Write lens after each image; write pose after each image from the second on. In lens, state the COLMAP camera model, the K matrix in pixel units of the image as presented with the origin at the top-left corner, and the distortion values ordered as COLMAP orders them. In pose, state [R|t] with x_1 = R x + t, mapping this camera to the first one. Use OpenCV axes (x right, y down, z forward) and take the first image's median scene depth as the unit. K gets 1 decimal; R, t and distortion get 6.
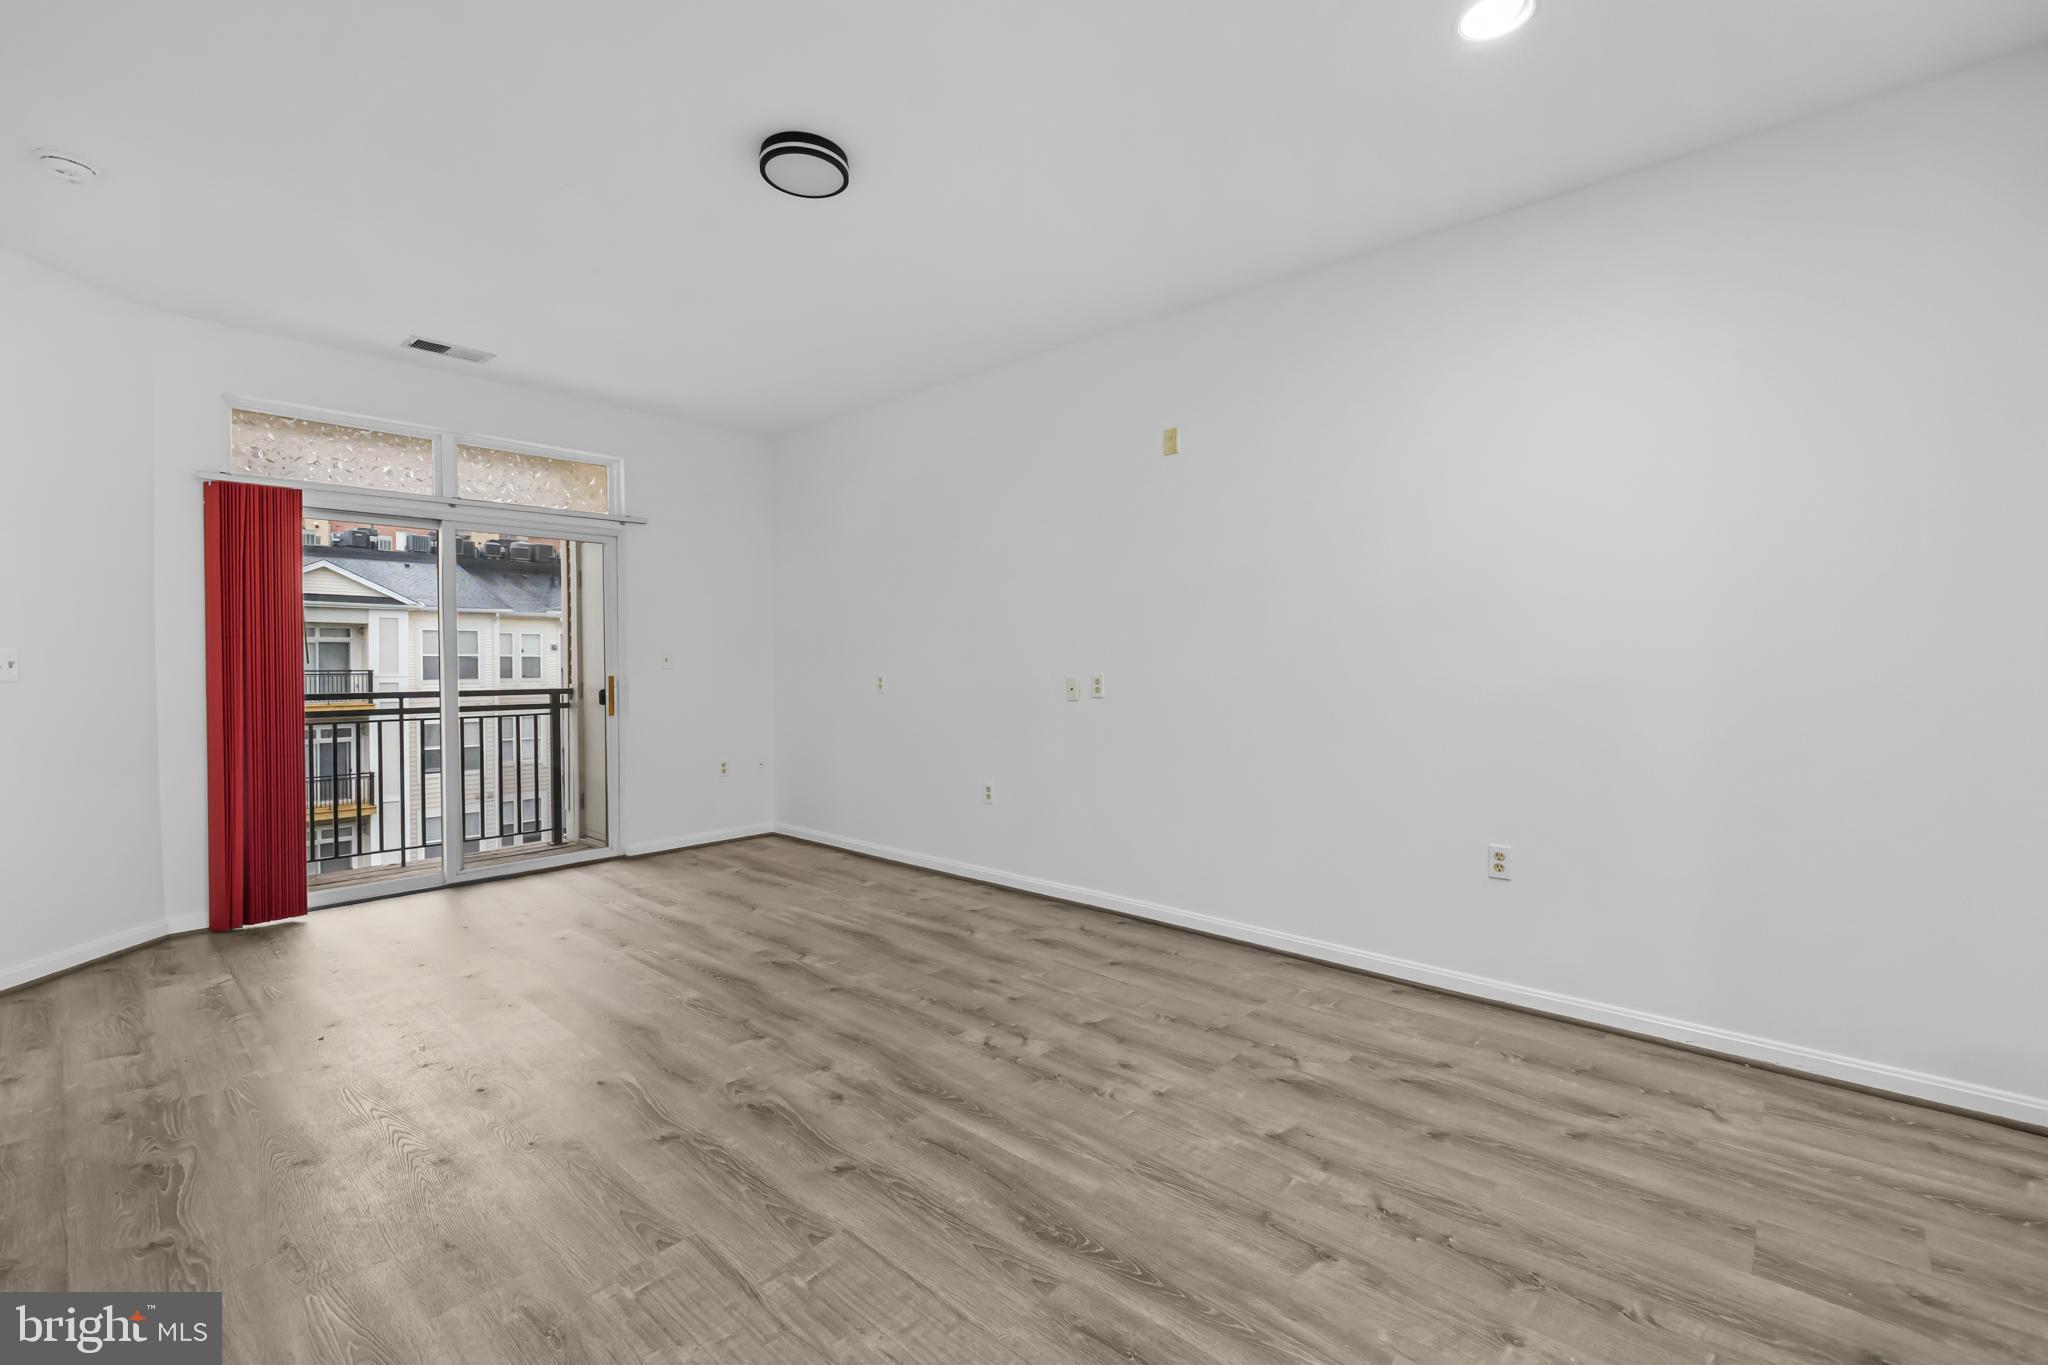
lens RADIAL K [[892.9, 0, 1073.2], [0, 892.9, 714.1], [0, 0, 1]] dist [-0.001045, -0.000678]
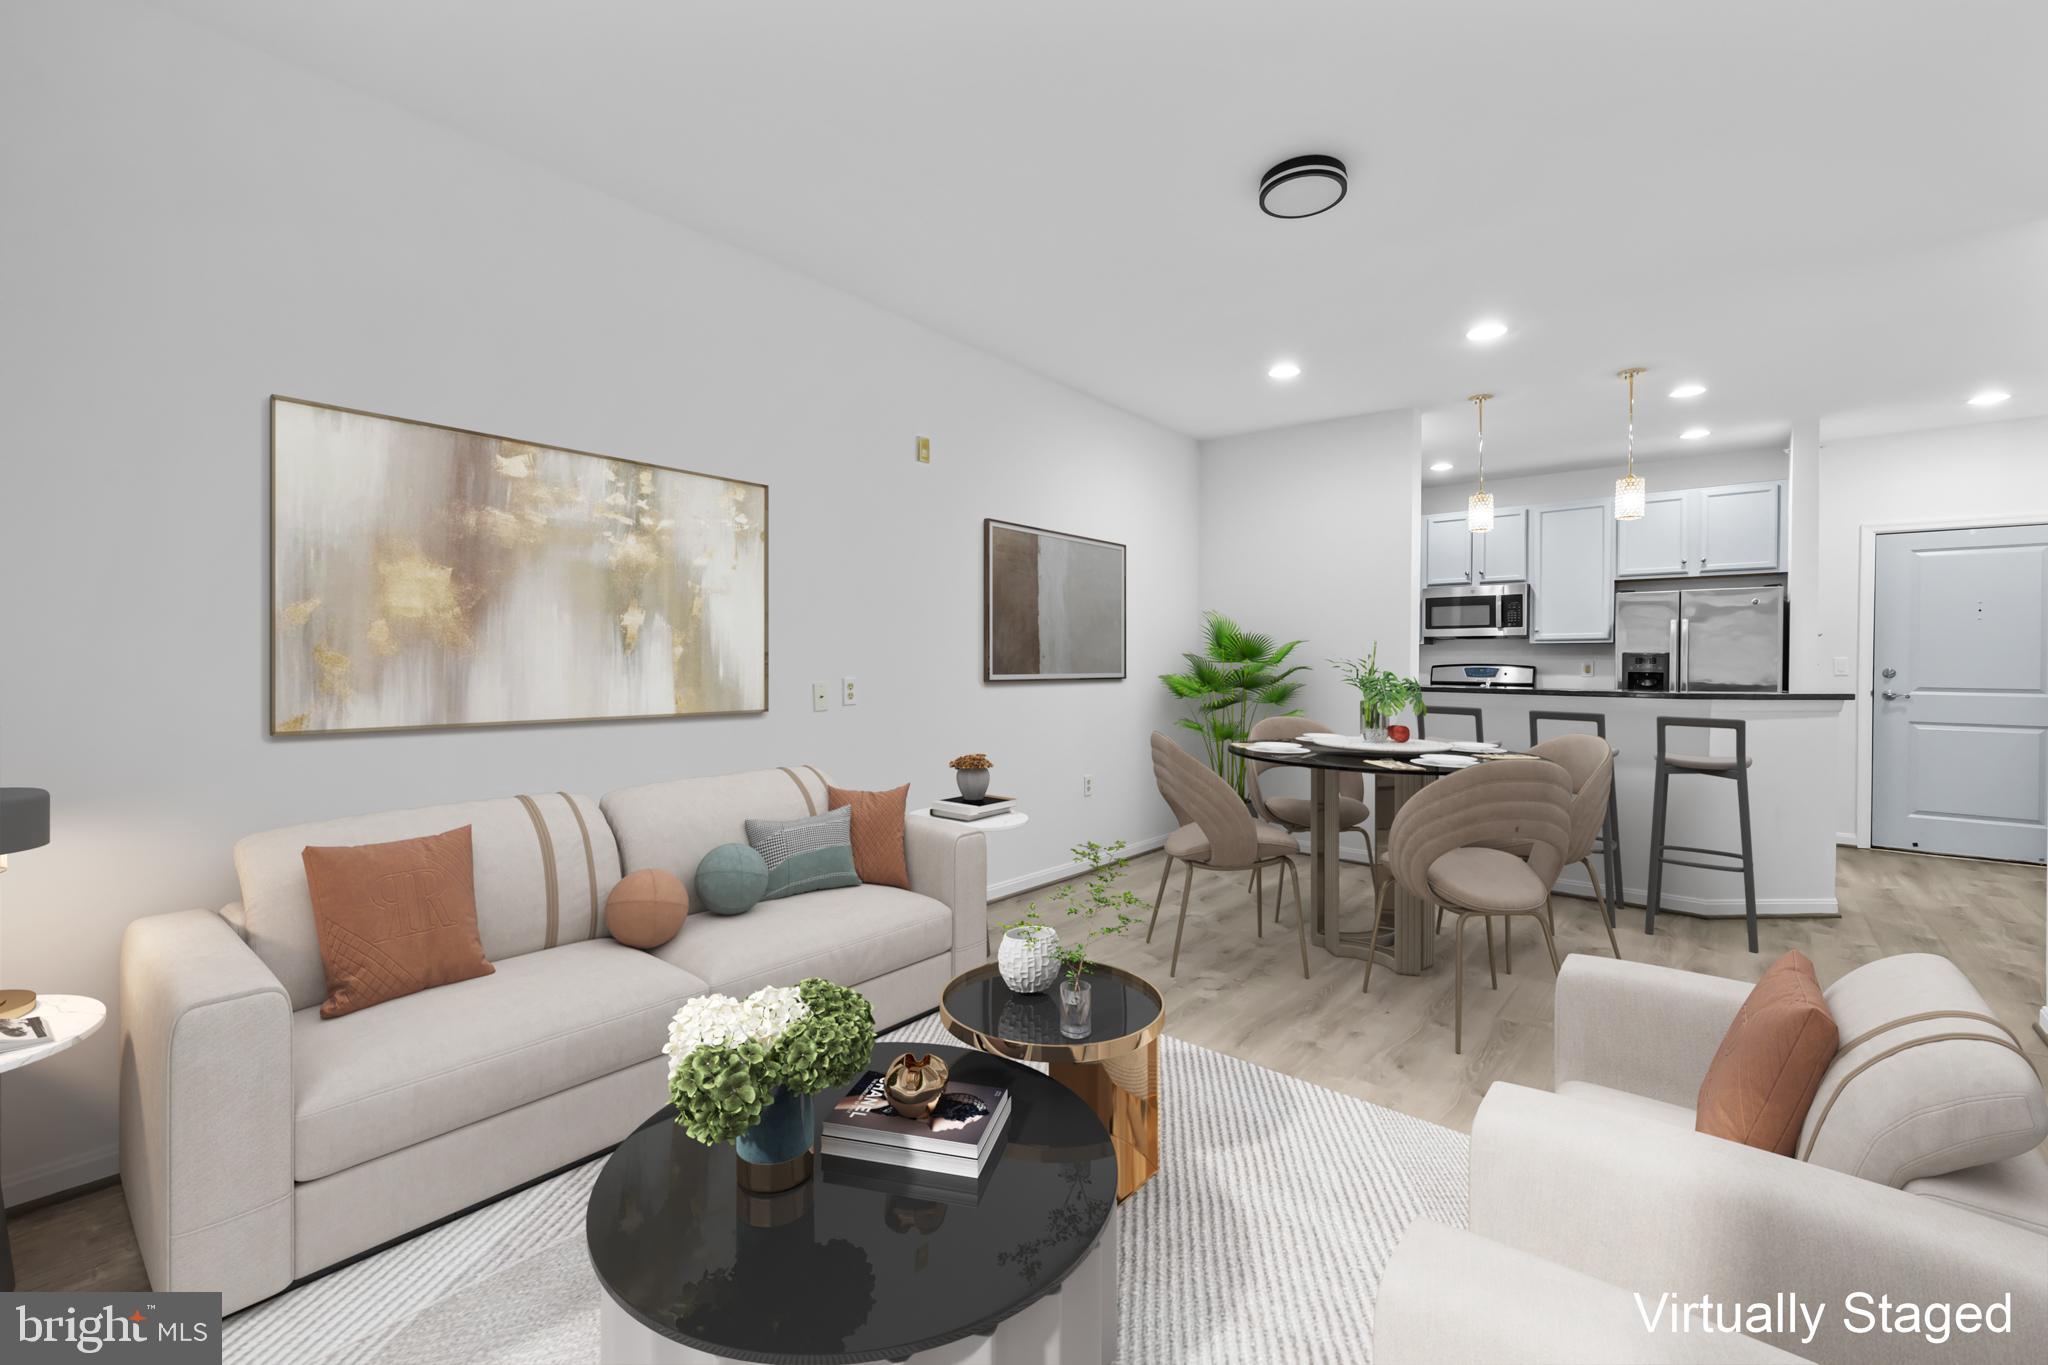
lens RADIAL K [[892.9, 0, 984.7], [0, 892.9, 656.2], [0, 0, 1]] dist [-0.001045, -0.000678]
pose [[-0.014214, 0.009015, 0.999858, -3.871856], [0.056485, 0.998370, -0.008199, -0.218008], [-0.998302, 0.056361, -0.014700, 3.990036]]
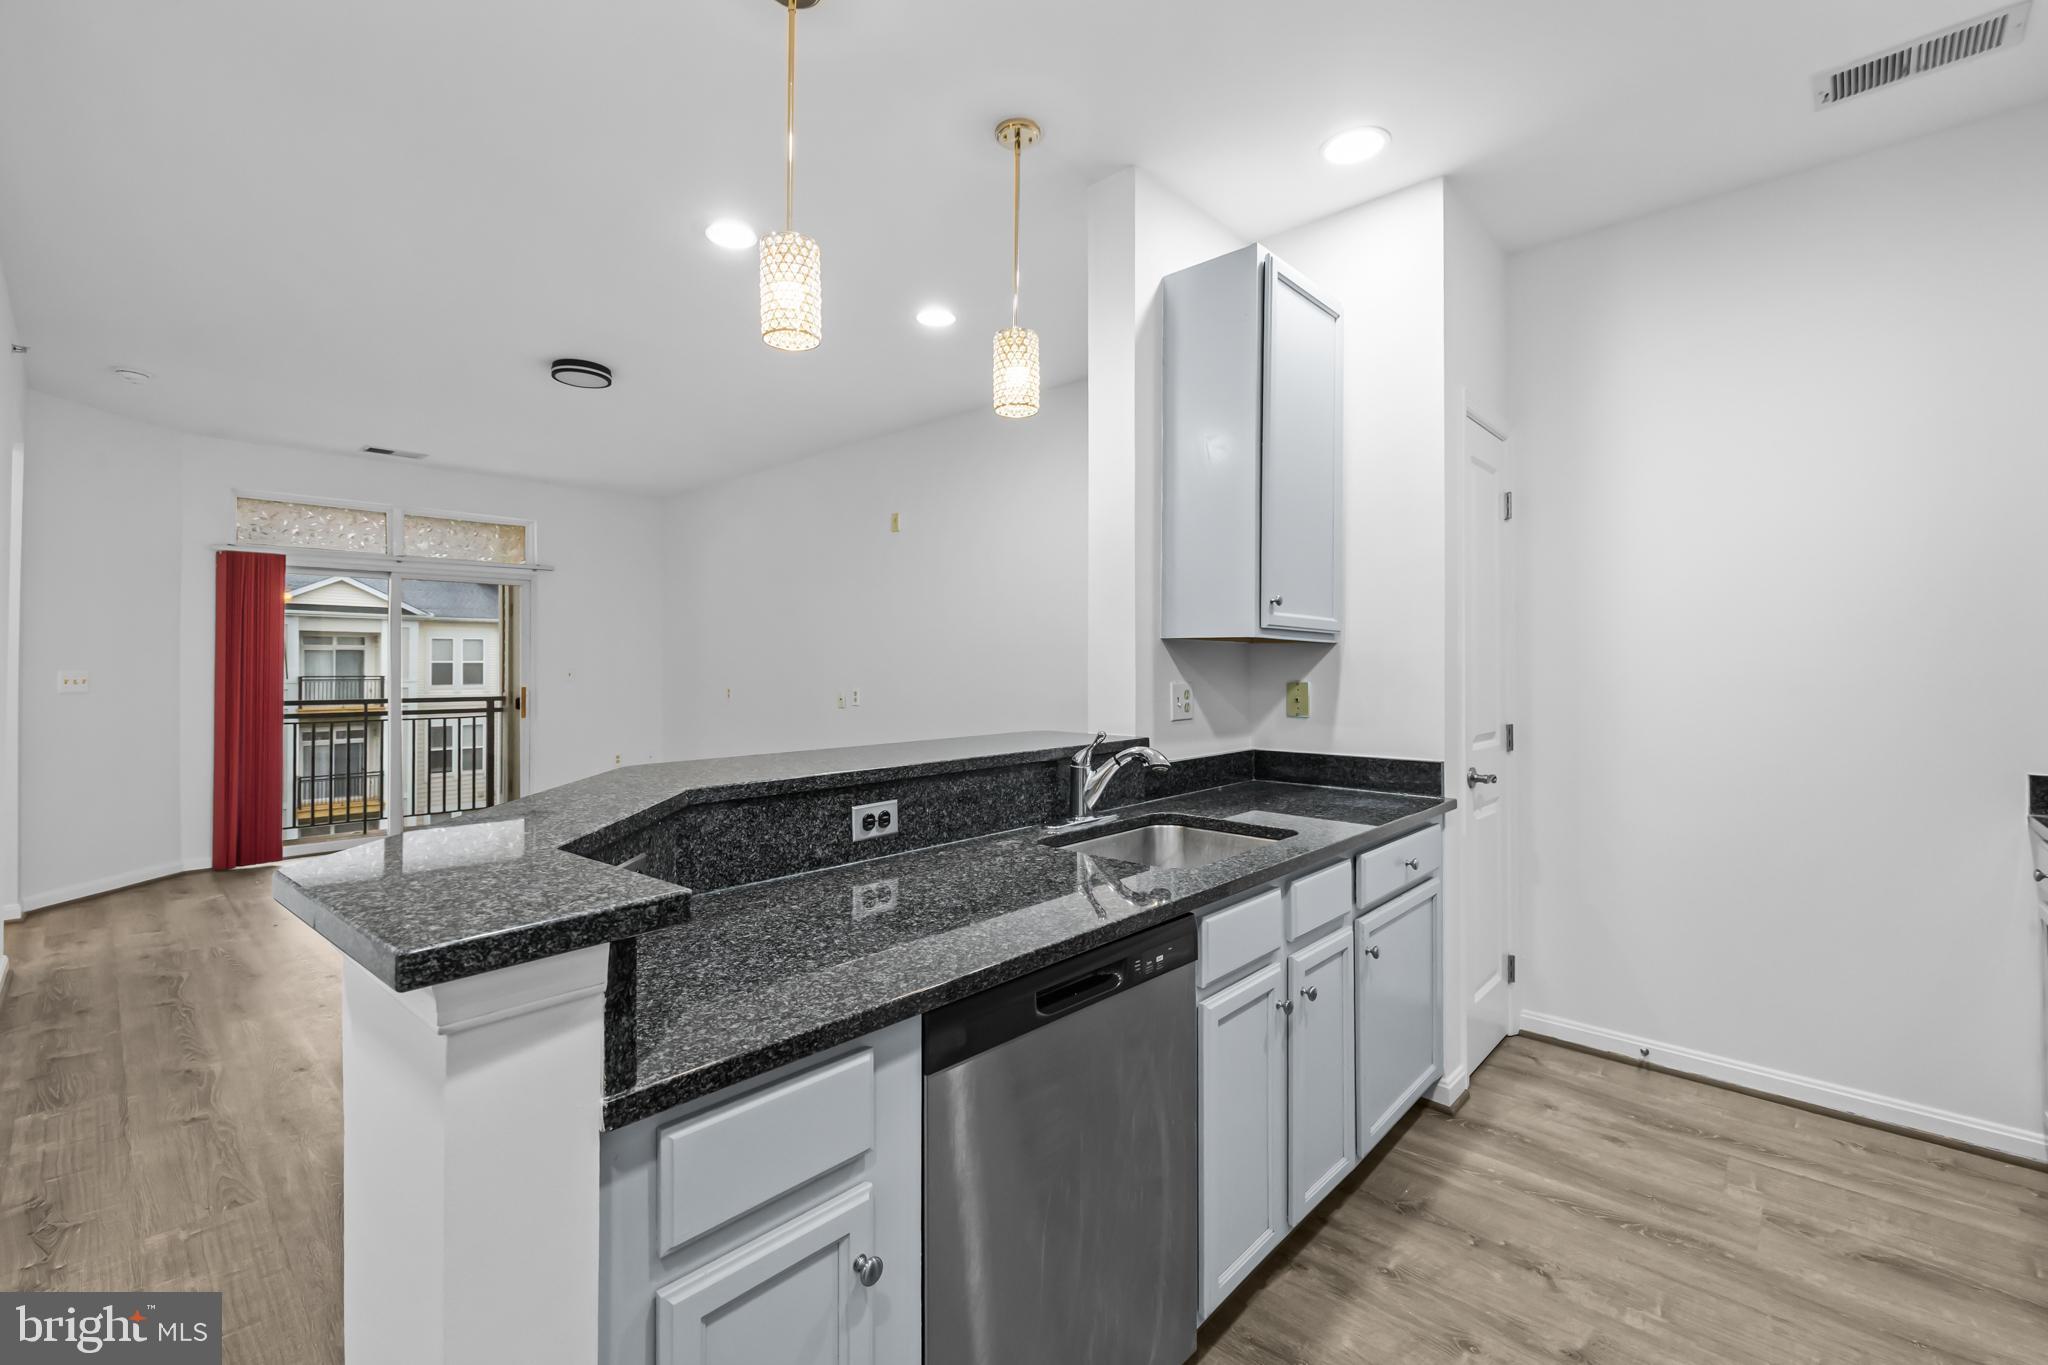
lens RADIAL K [[892.9, 0, 1047.2], [0, 892.9, 698.1], [0, 0, 1]] dist [-0.001045, -0.000678]
pose [[0.999446, 0.006391, -0.032674, 0.347579], [-0.007277, 0.999607, -0.027086, 0.002748], [0.032488, 0.027308, 0.999099, -0.327526]]
